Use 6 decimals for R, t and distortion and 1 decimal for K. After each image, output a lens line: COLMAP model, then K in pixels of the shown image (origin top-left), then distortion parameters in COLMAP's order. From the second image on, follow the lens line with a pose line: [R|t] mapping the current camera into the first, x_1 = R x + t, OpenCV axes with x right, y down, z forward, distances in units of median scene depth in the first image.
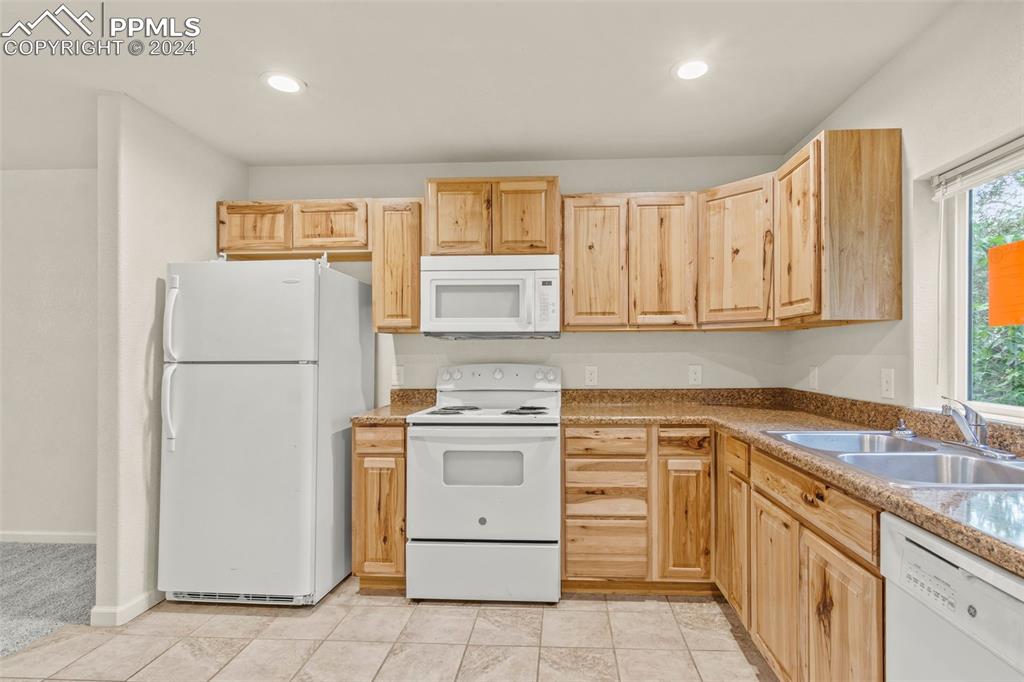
lens RADIAL K [[510.2, 0, 538.3], [0, 510.2, 351.3], [0, 0, 1]] dist [-0.001759, 0.000320]
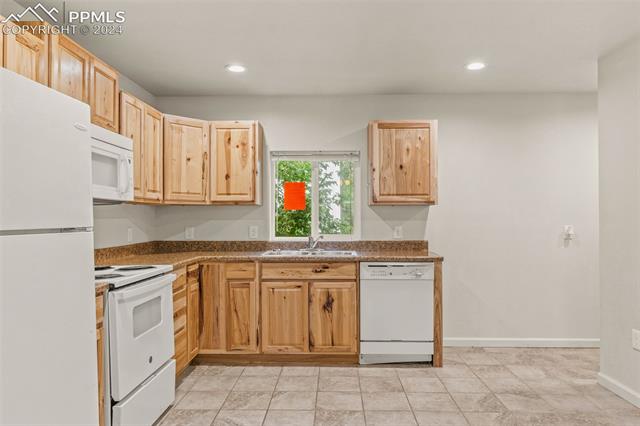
lens RADIAL K [[446.4, 0, 320.4], [0, 446.4, 216.6], [0, 0, 1]] dist [0.007498, 0.003732]
pose [[-0.032490, 0.007594, 0.999443, -1.155028], [-0.002867, 0.999966, -0.007691, 0.005382], [-0.999468, -0.003115, -0.032467, 0.634391]]
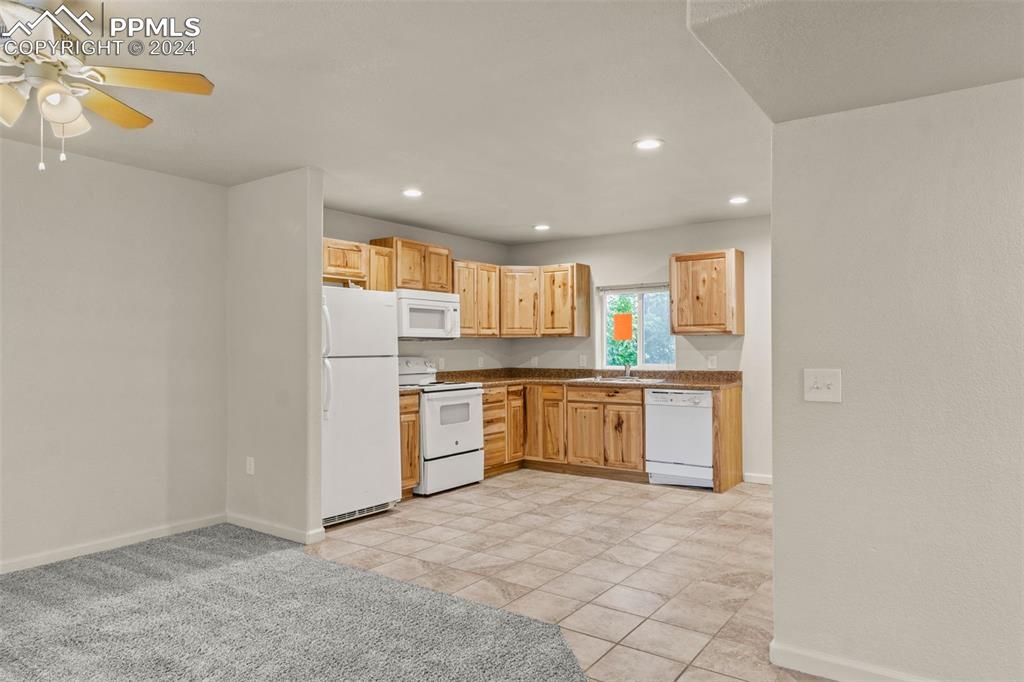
lens RADIAL K [[653.6, 0, 510.1], [0, 653.6, 344.0], [0, 0, 1]] dist [-0.081779, 0.074614]
pose [[0.541749, 0.003647, 0.840532, -1.927552], [0.001032, 0.999987, -0.005005, -0.005897], [-0.840540, 0.003579, 0.541738, -0.407636]]
